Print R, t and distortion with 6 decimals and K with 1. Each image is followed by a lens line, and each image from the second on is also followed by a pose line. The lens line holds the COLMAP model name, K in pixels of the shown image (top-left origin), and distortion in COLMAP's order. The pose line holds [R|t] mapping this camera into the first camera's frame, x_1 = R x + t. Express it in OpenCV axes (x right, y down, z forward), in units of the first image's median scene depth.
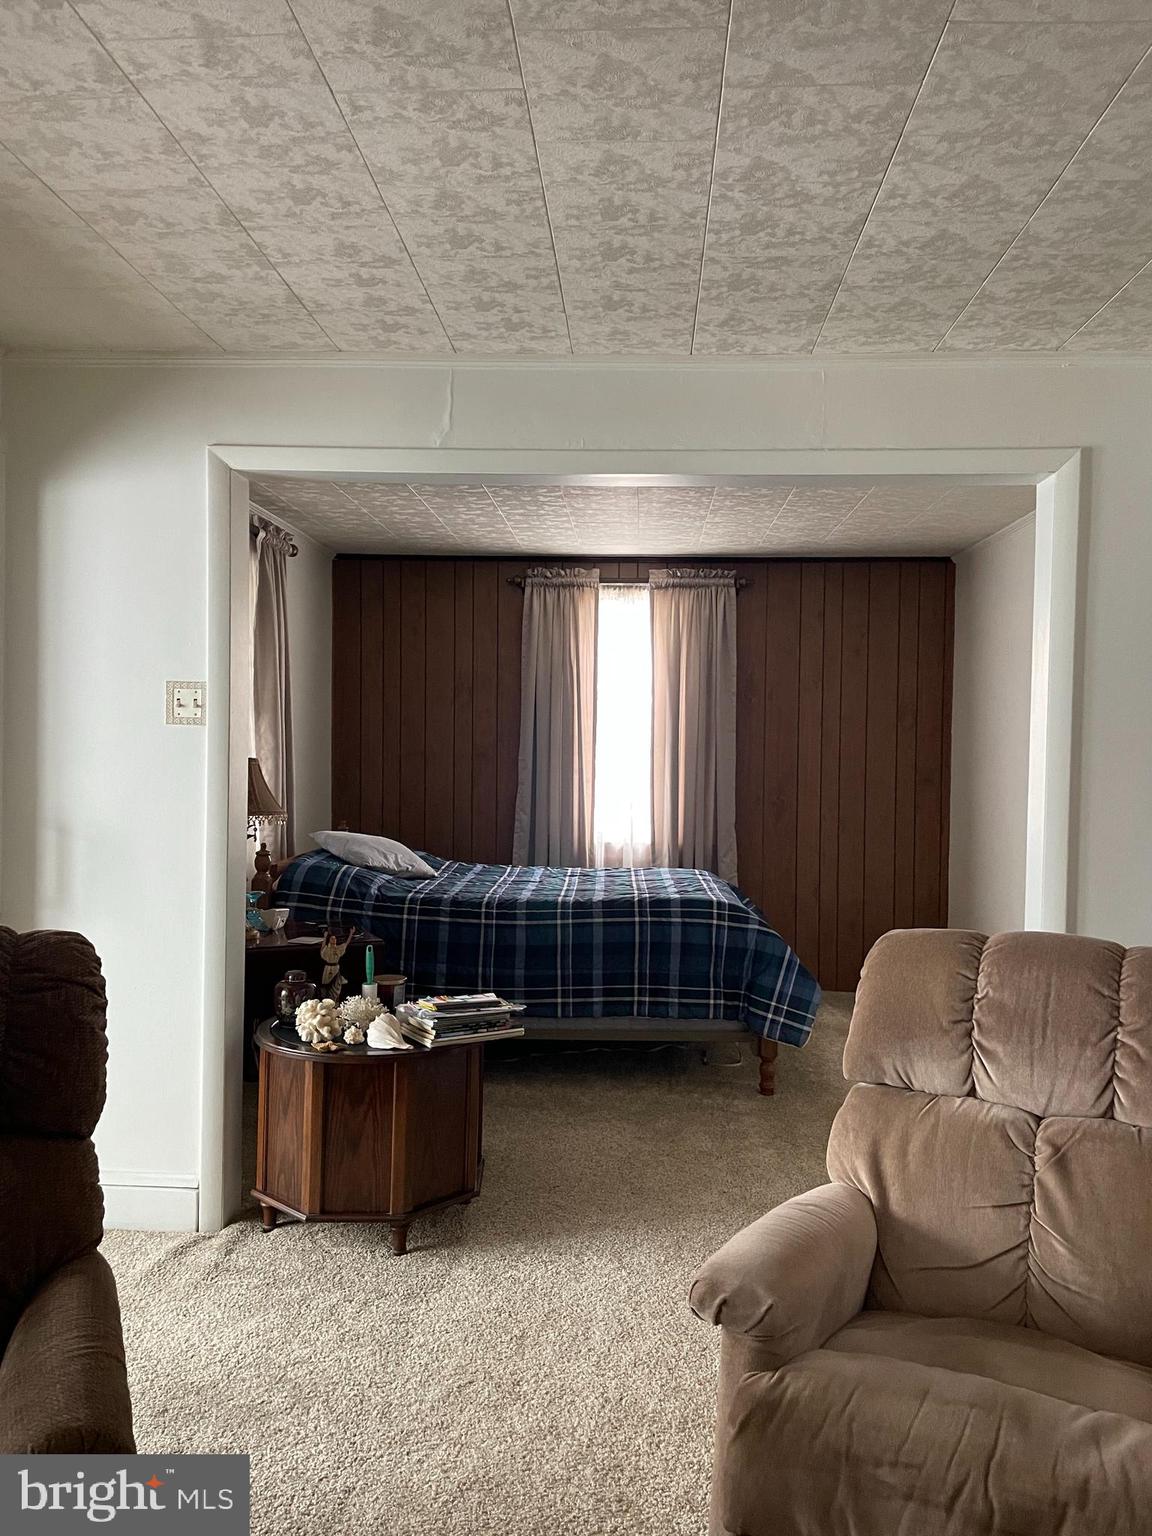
lens RADIAL K [[1160.9, 0, 577.8], [0, 1160.9, 770.0], [0, 0, 1]] dist [0.095182, -0.120592]
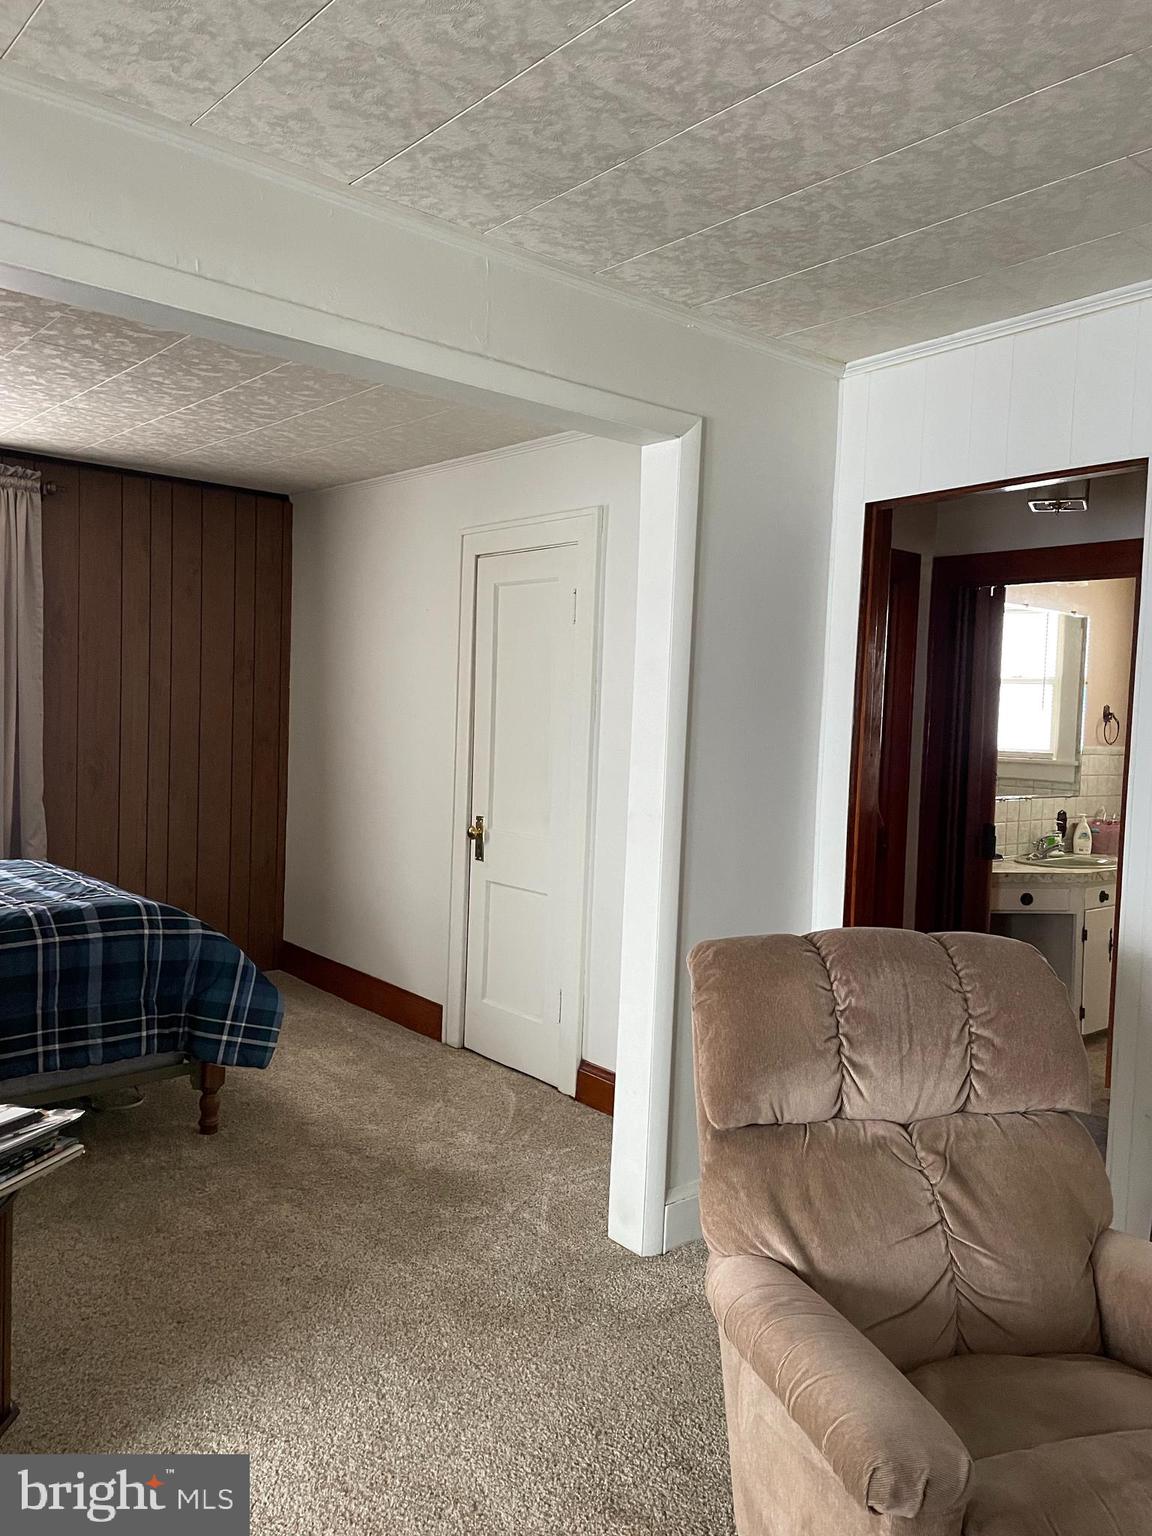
lens RADIAL K [[1160.9, 0, 579.5], [0, 1160.9, 771.3], [0, 0, 1]] dist [0.095182, -0.120592]
pose [[0.722768, -0.026154, 0.690596, -0.219281], [-0.009659, 0.998804, 0.047936, -0.017452], [-0.691023, -0.041317, 0.721651, 0.245315]]
